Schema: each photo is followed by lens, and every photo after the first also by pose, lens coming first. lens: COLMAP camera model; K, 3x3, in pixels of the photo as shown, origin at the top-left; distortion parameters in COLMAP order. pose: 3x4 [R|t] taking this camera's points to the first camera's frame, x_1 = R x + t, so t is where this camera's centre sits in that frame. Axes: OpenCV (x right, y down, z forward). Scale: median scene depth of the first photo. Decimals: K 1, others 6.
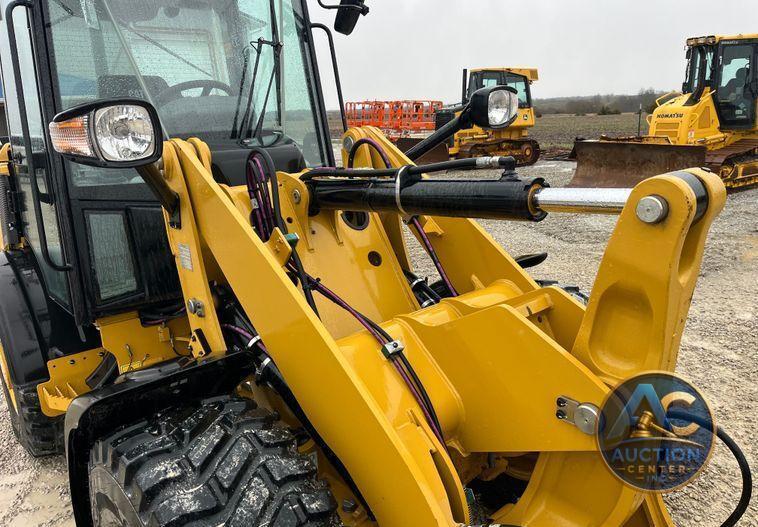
lens RADIAL K [[573.4, 0, 388.4], [0, 573.4, 277.0], [0, 0, 1]] dist [0.036318, -0.007617]
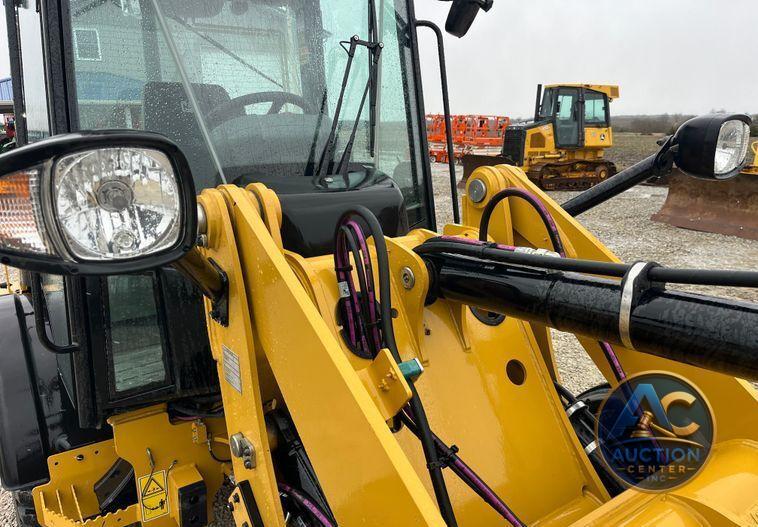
lens RADIAL K [[573.4, 0, 388.4], [0, 573.4, 277.0], [0, 0, 1]] dist [0.036318, -0.007617]
pose [[0.994985, 0.055958, -0.082903, -0.099452], [-0.057490, 0.998215, -0.016204, -0.100762], [0.081848, 0.020889, 0.996426, 0.282114]]
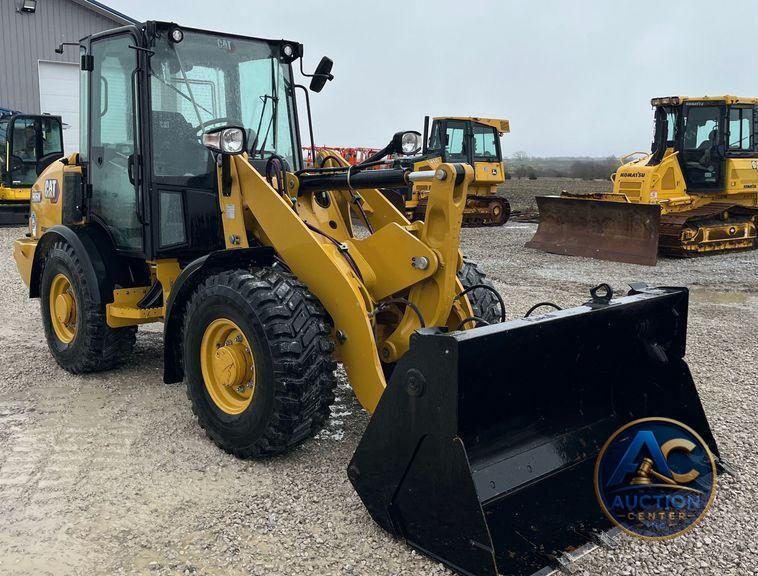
lens RADIAL K [[797.5, 0, 363.9], [0, 797.5, 288.4], [0, 0, 1]] dist [0.093574, 0.010608]
pose [[0.998211, 0.044799, 0.039592, -0.014964], [-0.039431, 0.991082, -0.127288, 0.384564], [-0.044941, 0.125499, 0.991075, -1.127123]]
